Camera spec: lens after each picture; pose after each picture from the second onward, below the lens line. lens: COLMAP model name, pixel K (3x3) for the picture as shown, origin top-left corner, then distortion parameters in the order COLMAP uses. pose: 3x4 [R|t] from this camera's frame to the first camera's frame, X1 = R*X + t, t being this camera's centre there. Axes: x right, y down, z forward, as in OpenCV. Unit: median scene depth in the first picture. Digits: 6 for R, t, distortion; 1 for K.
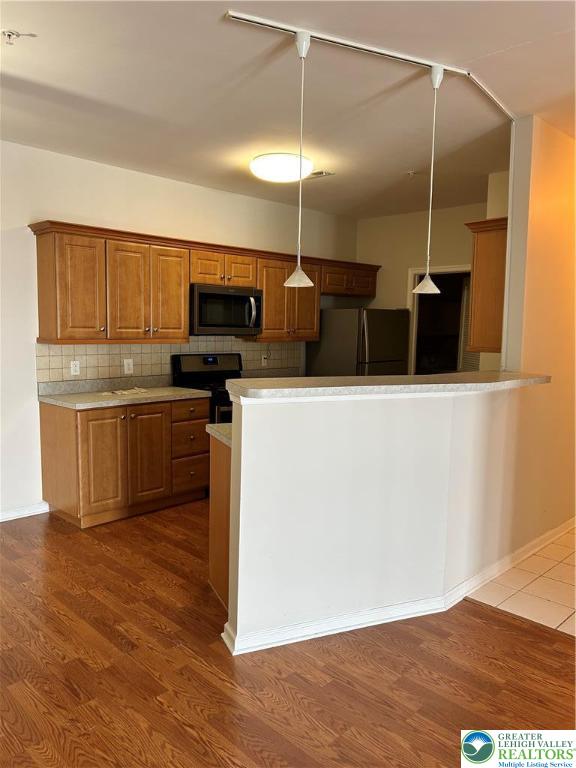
lens RADIAL K [[570.6, 0, 290.1], [0, 570.6, 382.3], [0, 0, 1]] dist [0.049645, -0.001551]
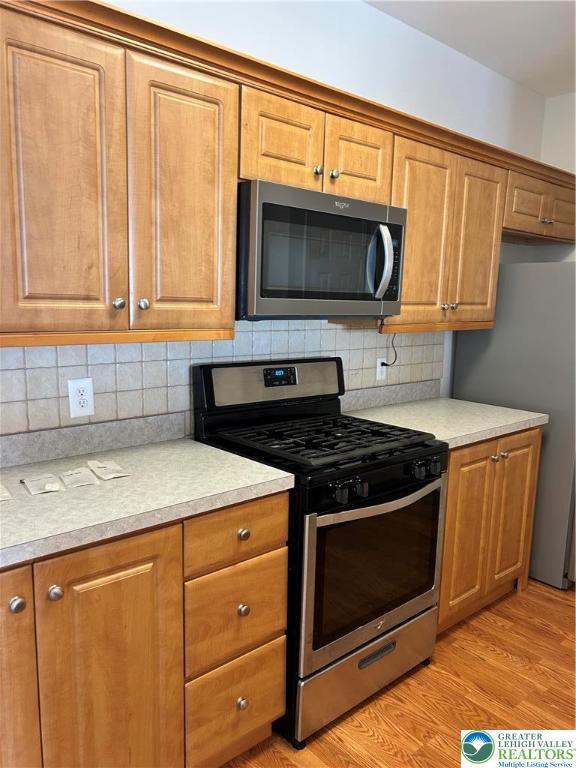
lens RADIAL K [[590.9, 0, 285.7], [0, 590.9, 383.2], [0, 0, 1]] dist [0.046830, -0.043096]
pose [[0.997628, 0.015197, -0.067132, -0.114684], [-0.012478, 0.999092, 0.040748, -0.055337], [0.067691, -0.039813, 0.996912, 0.600742]]
